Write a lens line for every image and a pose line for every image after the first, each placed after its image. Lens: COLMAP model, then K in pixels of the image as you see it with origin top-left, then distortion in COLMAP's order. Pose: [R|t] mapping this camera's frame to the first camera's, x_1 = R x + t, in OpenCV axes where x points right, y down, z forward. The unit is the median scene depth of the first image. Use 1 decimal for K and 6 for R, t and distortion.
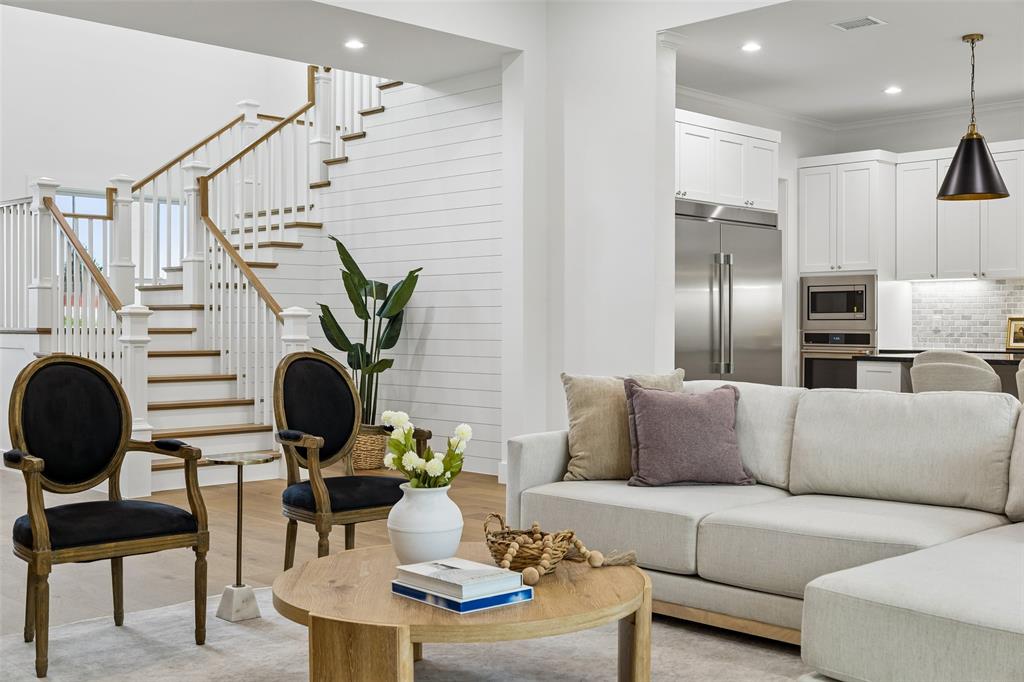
lens RADIAL K [[1149.4, 0, 512.5], [0, 1149.4, 339.6], [0, 0, 1]] dist [-0.008068, 0.000000]
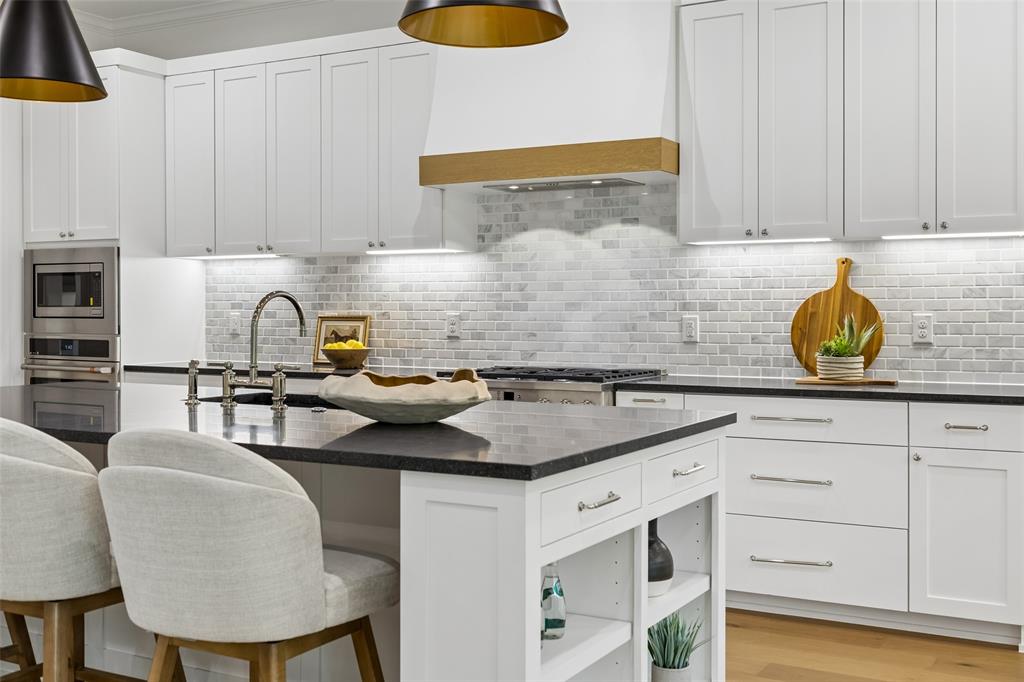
lens RADIAL K [[1153.9, 0, 509.2], [0, 1153.9, 336.5], [0, 0, 1]] dist [0.049970, 0.000000]
pose [[0.962119, -0.006571, 0.272552, 0.479195], [0.002862, 0.999898, 0.014005, -0.021473], [-0.272616, -0.012695, 0.962039, 0.445125]]
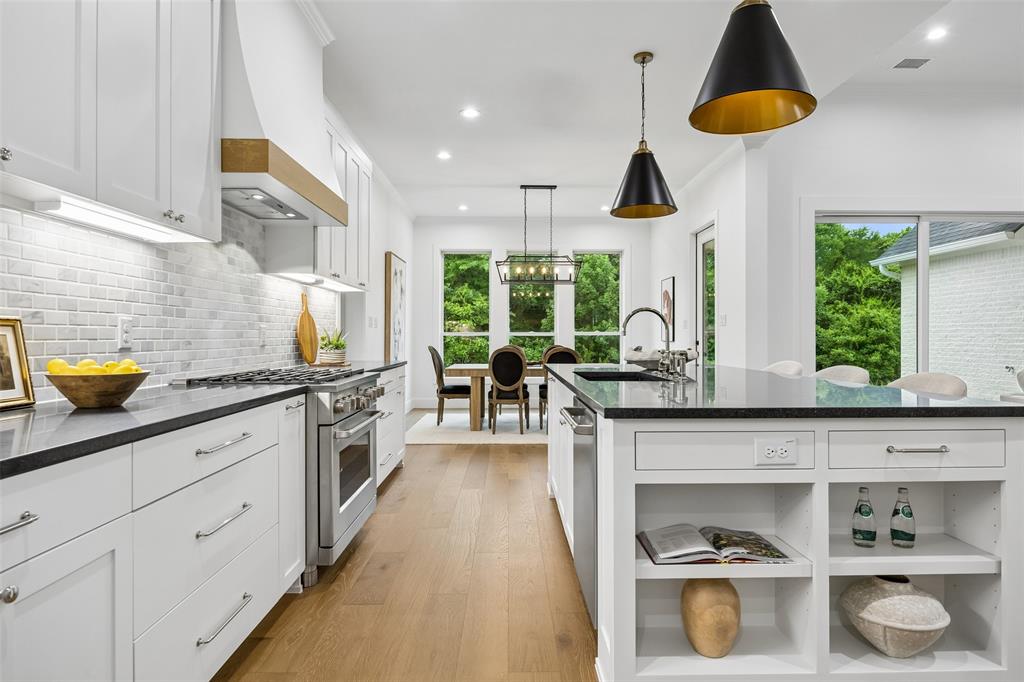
lens RADIAL K [[599.8, 0, 510.3], [0, 599.8, 336.1], [0, 0, 1]] dist [-0.009072, -0.000403]
pose [[-0.717651, -0.002586, 0.696398, 0.289365], [0.003152, 0.999971, 0.006962, -0.018203], [-0.696396, 0.007191, -0.717622, 1.350640]]
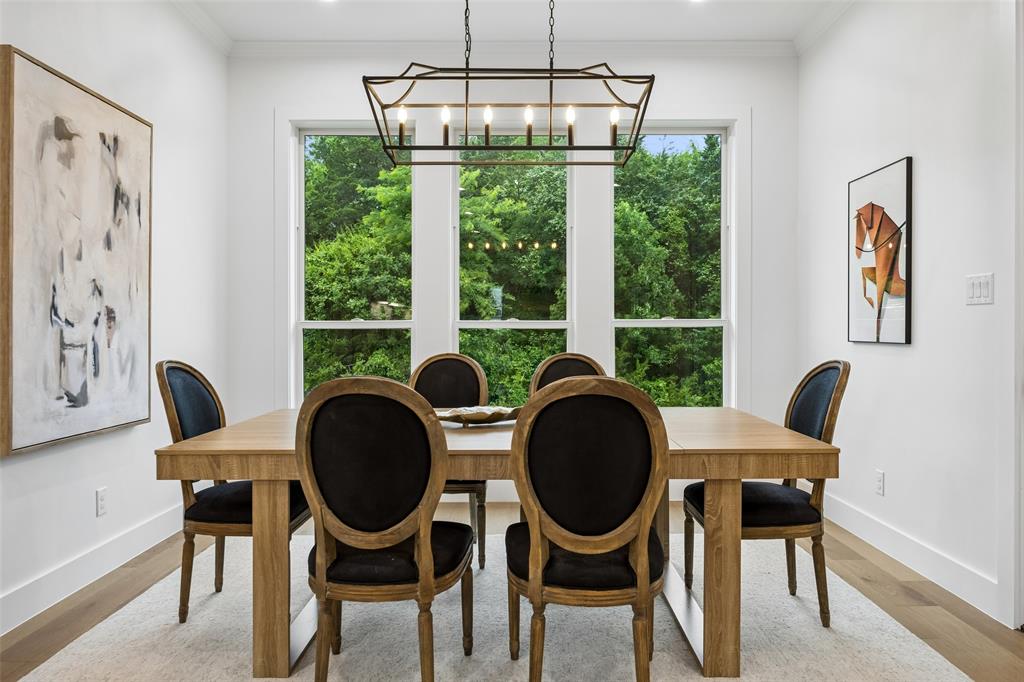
lens RADIAL K [[705.3, 0, 513.4], [0, 705.3, 335.1], [0, 0, 1]] dist [-0.003681, -0.003303]
pose [[-0.711069, -0.007854, 0.703078, 0.710068], [0.004016, 0.999876, 0.015231, -0.013584], [-0.703111, 0.013654, -0.710949, 0.840259]]
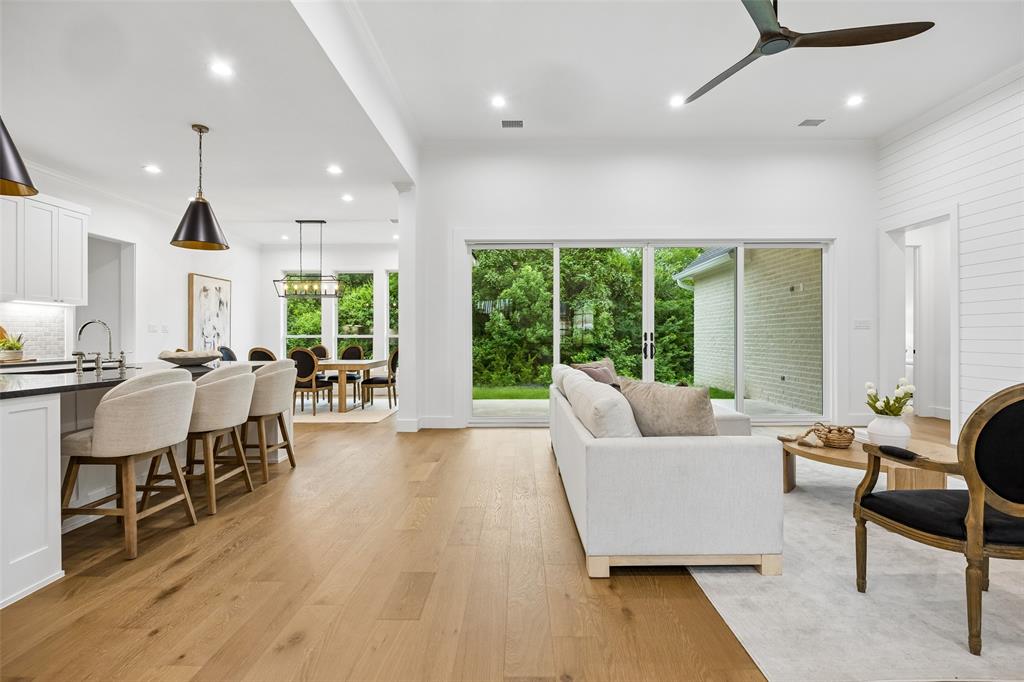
lens RADIAL K [[486.1, 0, 520.5], [0, 486.1, 336.7], [0, 0, 1]] dist [-0.010168, -0.001266]
pose [[-0.704903, -0.001537, 0.709302, -0.108520], [0.005898, 0.999950, 0.008028, -0.020227], [-0.709280, 0.009842, -0.704859, 1.002430]]
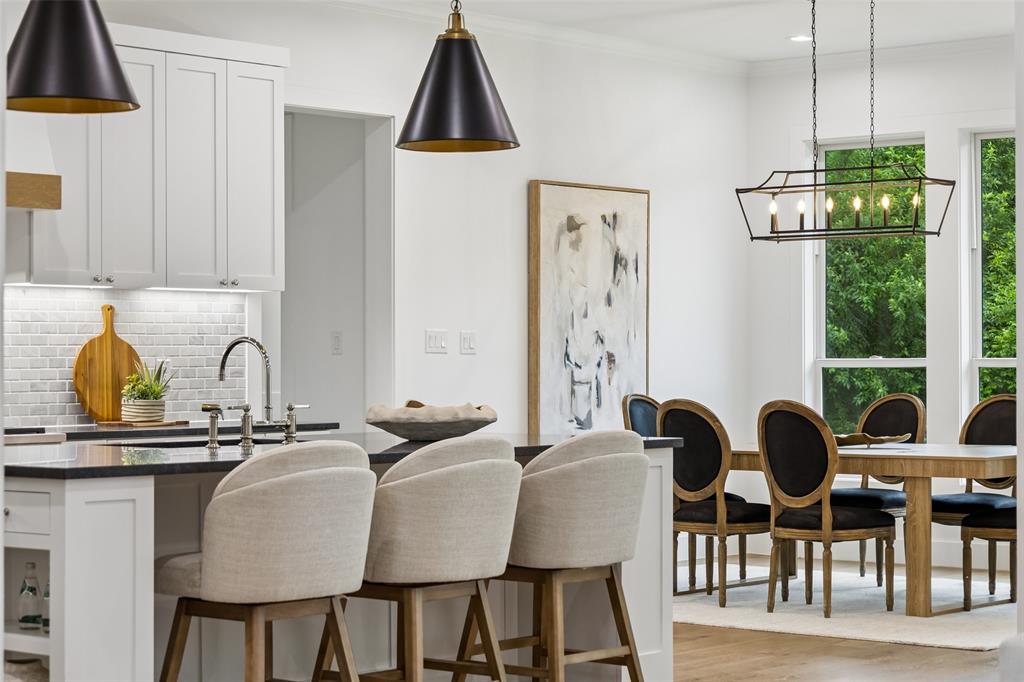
lens RADIAL K [[2265.8, 0, 513.7], [0, 2265.8, 342.7], [0, 0, 1]] dist [0.007530, 0.000000]
pose [[-0.087600, 0.003606, 0.996149, -0.536085], [0.011024, 0.999936, -0.002650, -0.028724], [-0.996095, 0.010750, -0.087634, 0.932319]]
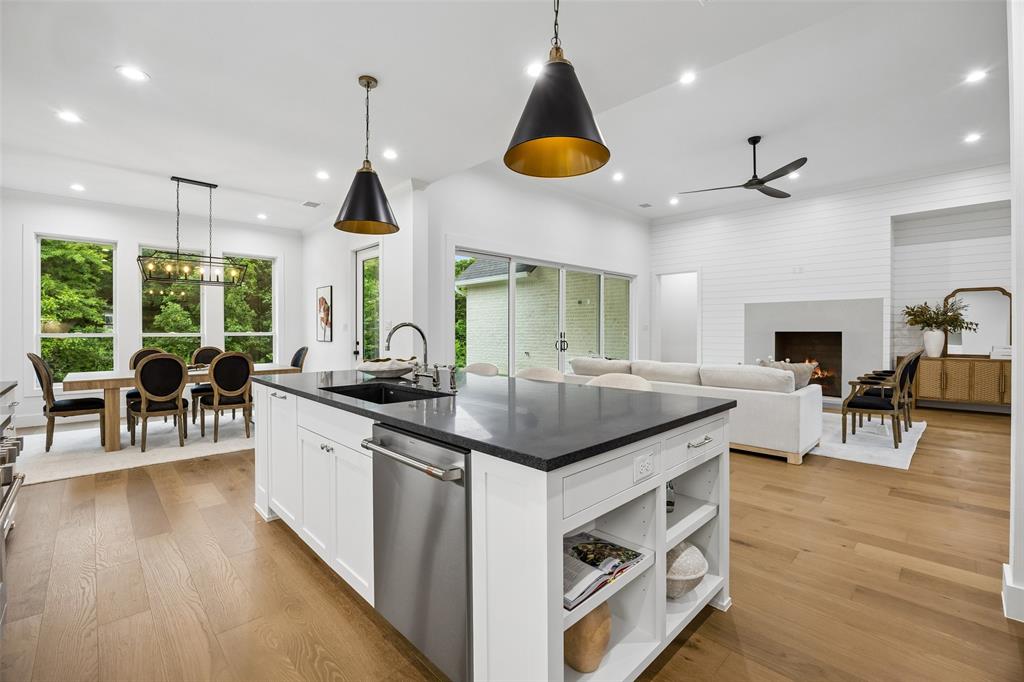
lens RADIAL K [[446.6, 0, 520.3], [0, 446.6, 334.1], [0, 0, 1]] dist [-0.016993, 0.000456]
pose [[-0.999995, -0.003187, 0.000186, 0.439320], [-0.003183, 0.999862, 0.016330, -0.032635], [-0.000238, 0.016330, -0.999867, 1.302765]]
